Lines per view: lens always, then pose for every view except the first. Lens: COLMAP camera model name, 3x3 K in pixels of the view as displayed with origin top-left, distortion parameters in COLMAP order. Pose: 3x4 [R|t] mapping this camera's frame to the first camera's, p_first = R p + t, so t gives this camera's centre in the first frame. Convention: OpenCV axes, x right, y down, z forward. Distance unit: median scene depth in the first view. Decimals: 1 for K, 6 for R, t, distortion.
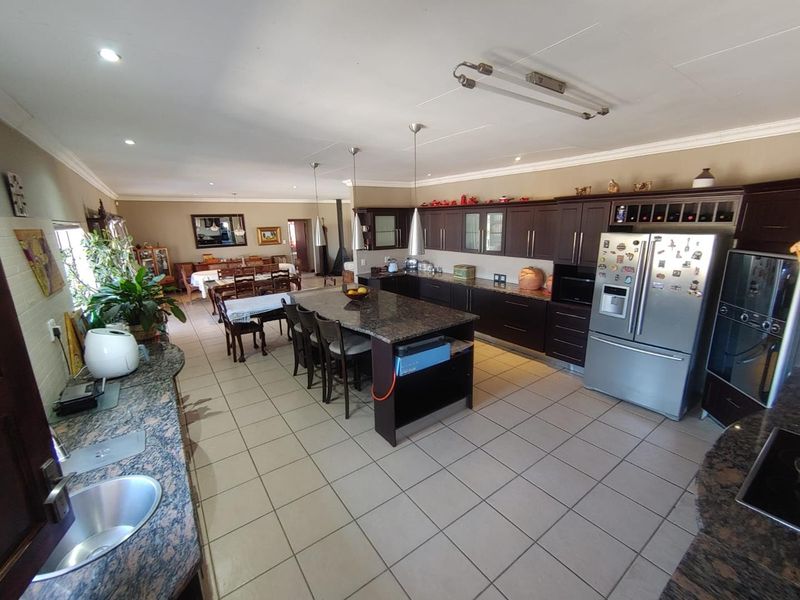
lens RADIAL K [[339.7, 0, 400.0], [0, 339.7, 300.0], [0, 0, 1]] dist [-0.003385, 0.000464]
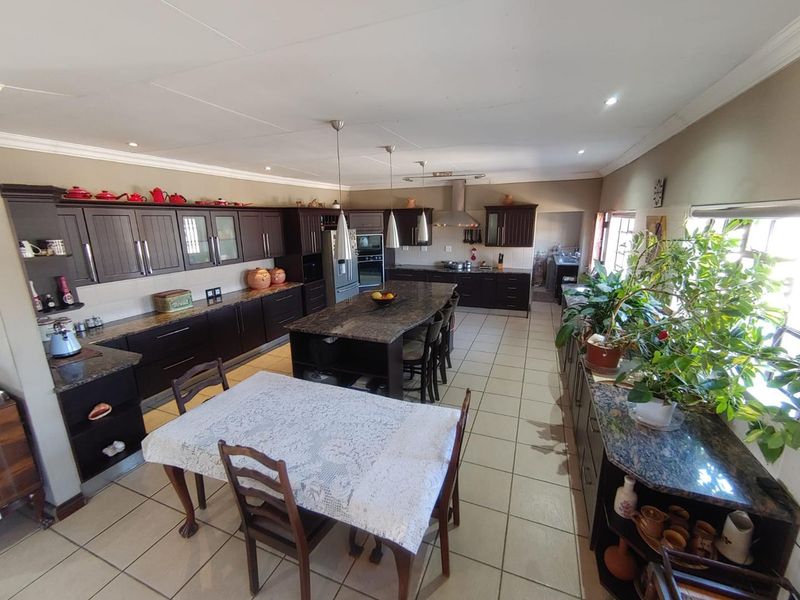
lens RADIAL K [[339.7, 0, 400.0], [0, 339.7, 300.0], [0, 0, 1]] dist [-0.003385, 0.000464]
pose [[-0.528884, -0.163239, 0.832847, -0.717236], [0.220019, 0.921406, 0.320316, -0.233982], [-0.819679, 0.352652, -0.451402, 1.075691]]
